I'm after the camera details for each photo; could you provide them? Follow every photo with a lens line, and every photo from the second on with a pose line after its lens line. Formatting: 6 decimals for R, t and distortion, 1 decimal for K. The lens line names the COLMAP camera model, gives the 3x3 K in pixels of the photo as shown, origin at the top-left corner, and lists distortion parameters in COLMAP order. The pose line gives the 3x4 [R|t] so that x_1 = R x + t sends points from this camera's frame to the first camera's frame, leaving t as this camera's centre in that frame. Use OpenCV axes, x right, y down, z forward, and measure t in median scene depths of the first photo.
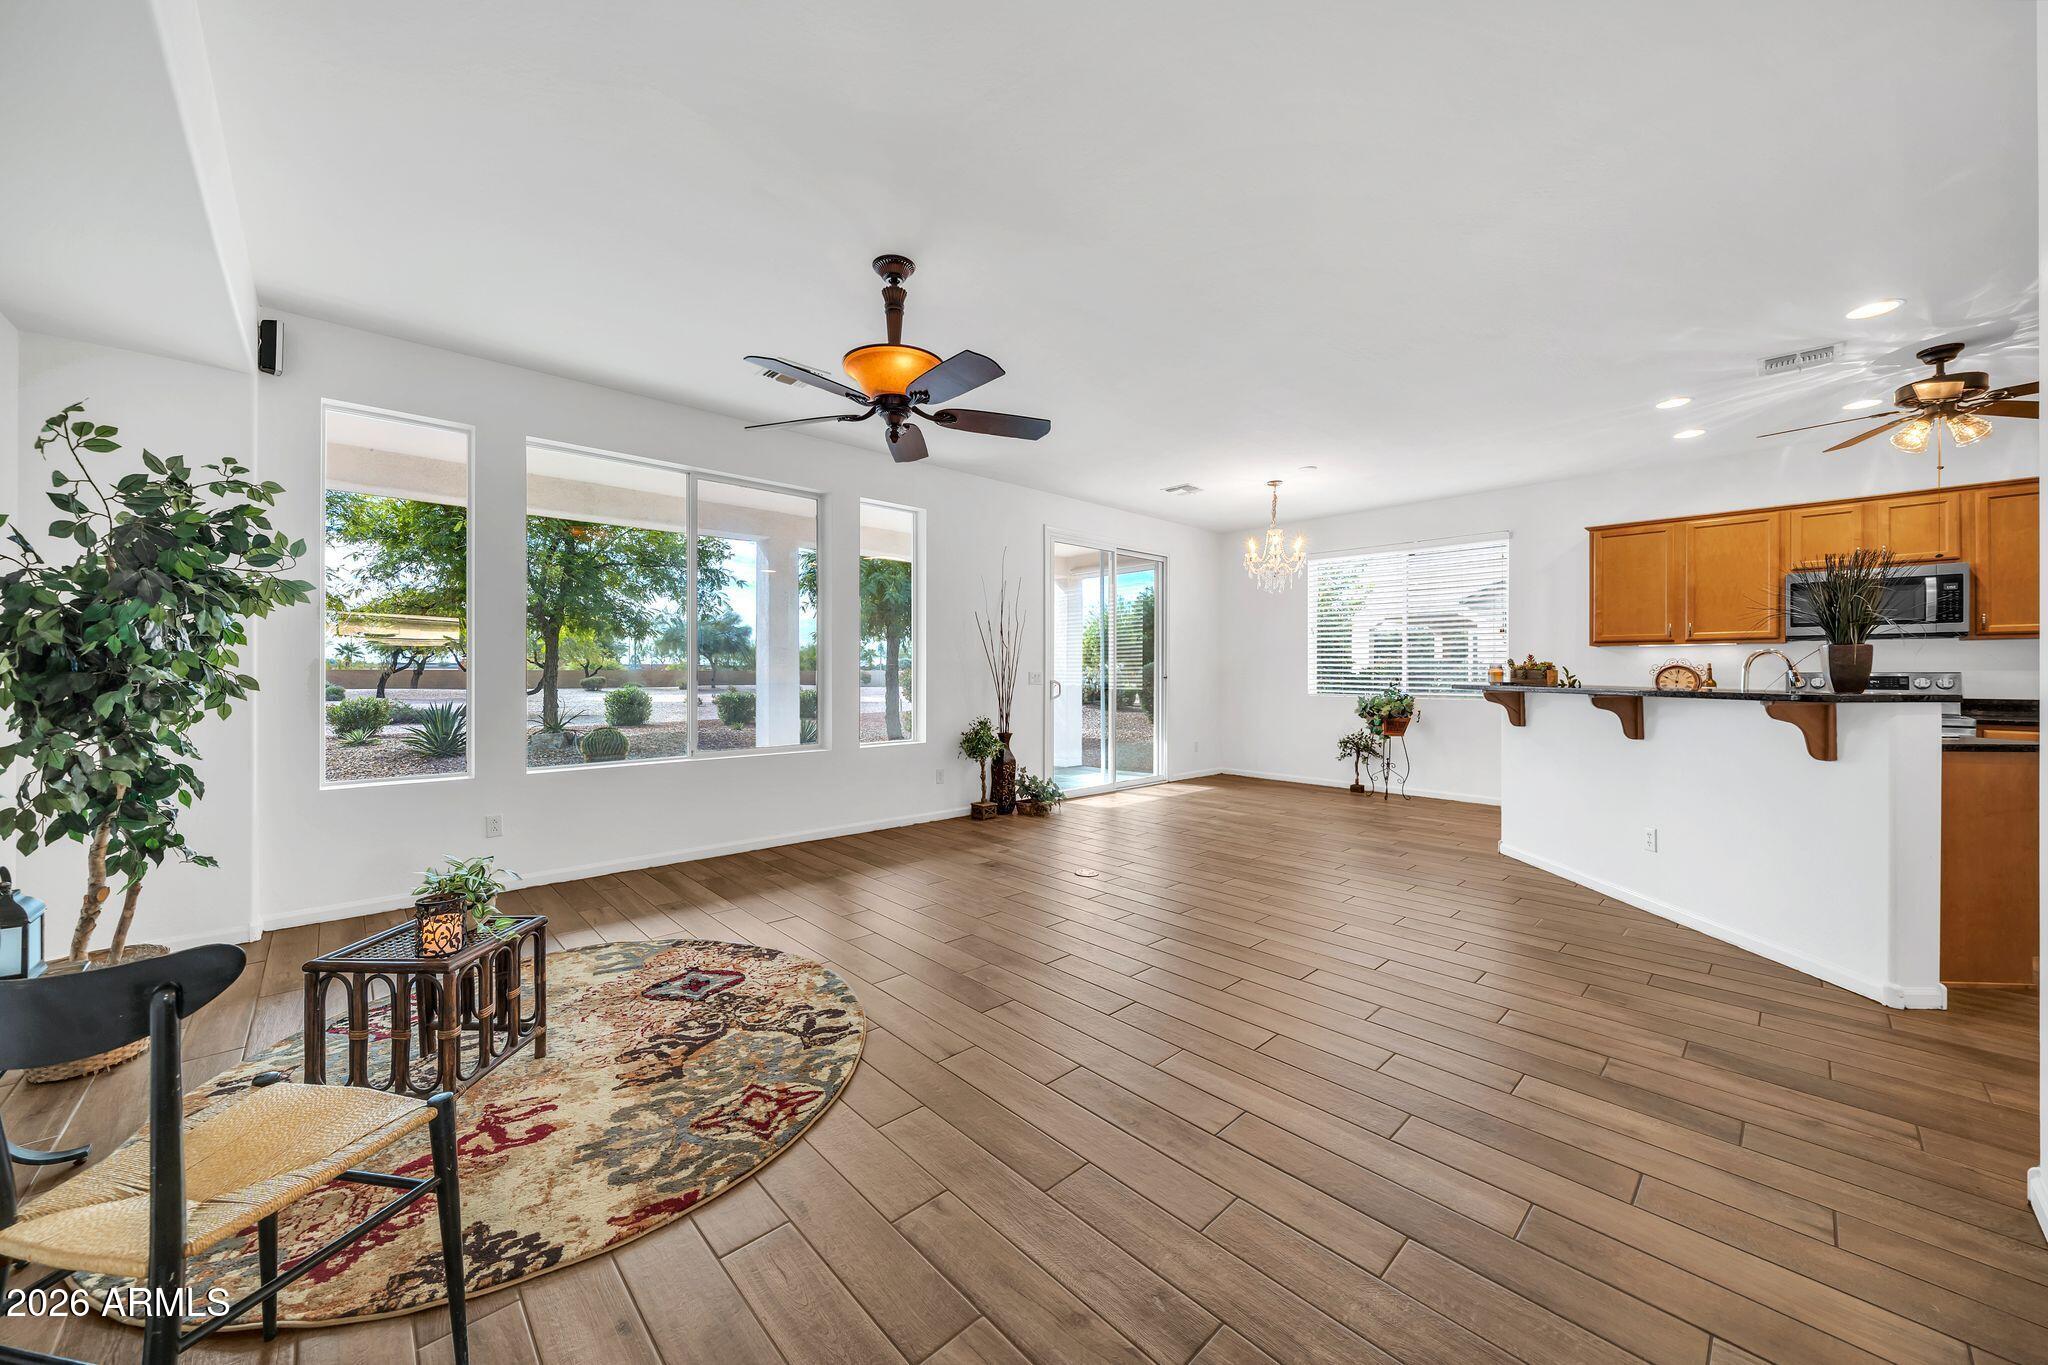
lens RADIAL K [[748.1, 0, 1022.1], [0, 748.1, 673.8], [0, 0, 1]] dist [-0.000709, 0.000201]
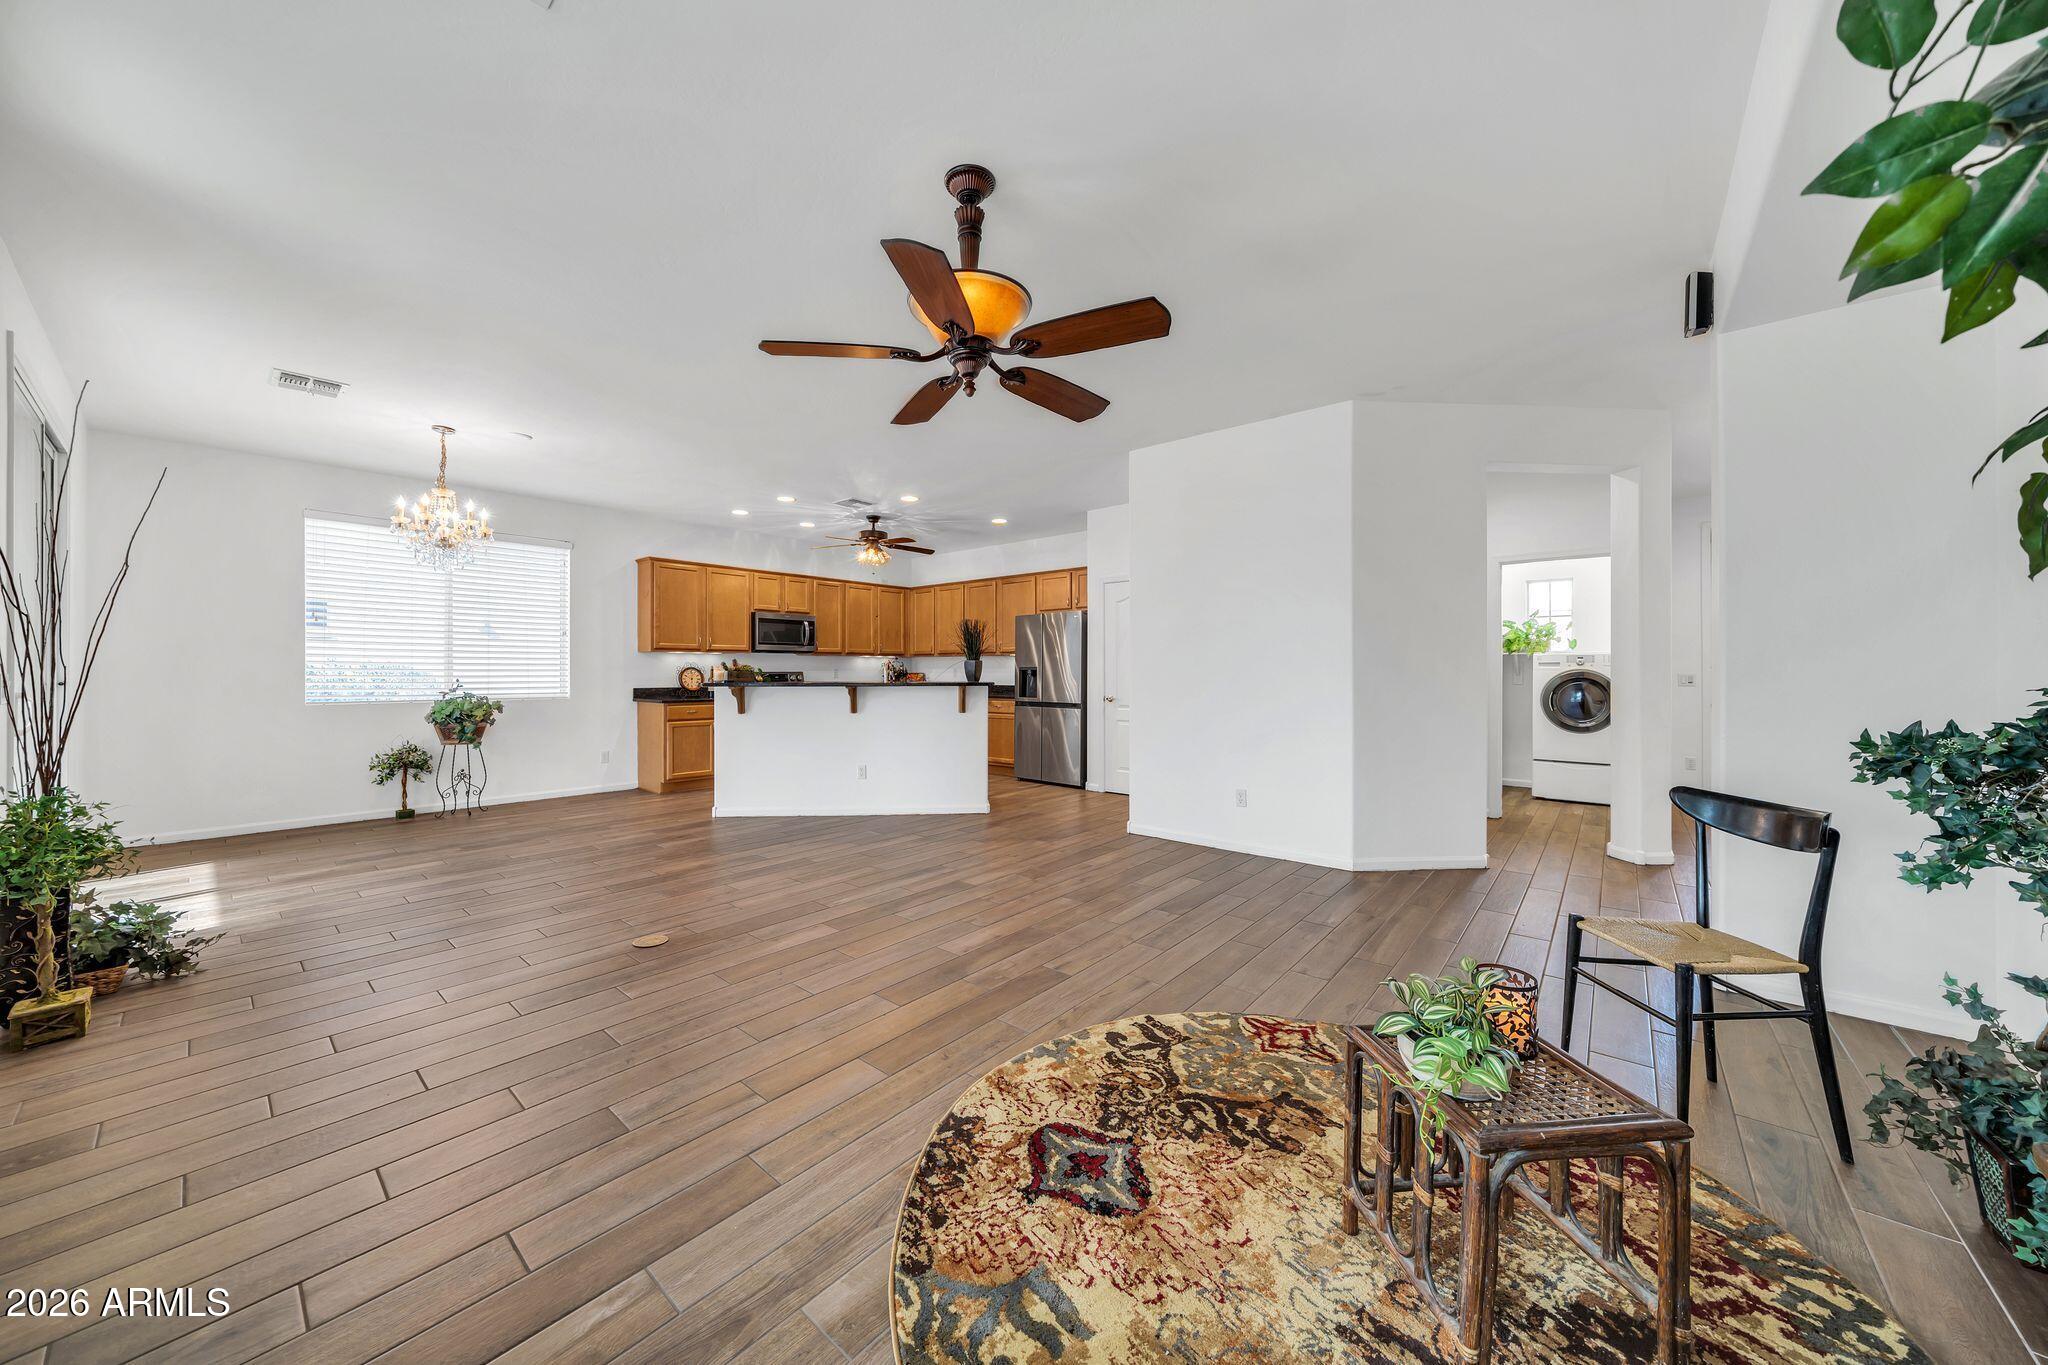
lens RADIAL K [[683.4, 0, 1024.9], [0, 683.4, 676.7], [0, 0, 1]] dist [-0.002192, -0.000076]
pose [[-0.104942, -0.010749, 0.994420, -0.926627], [0.003769, 0.999930, 0.011206, -0.009208], [-0.994471, 0.004924, -0.104894, 1.021334]]
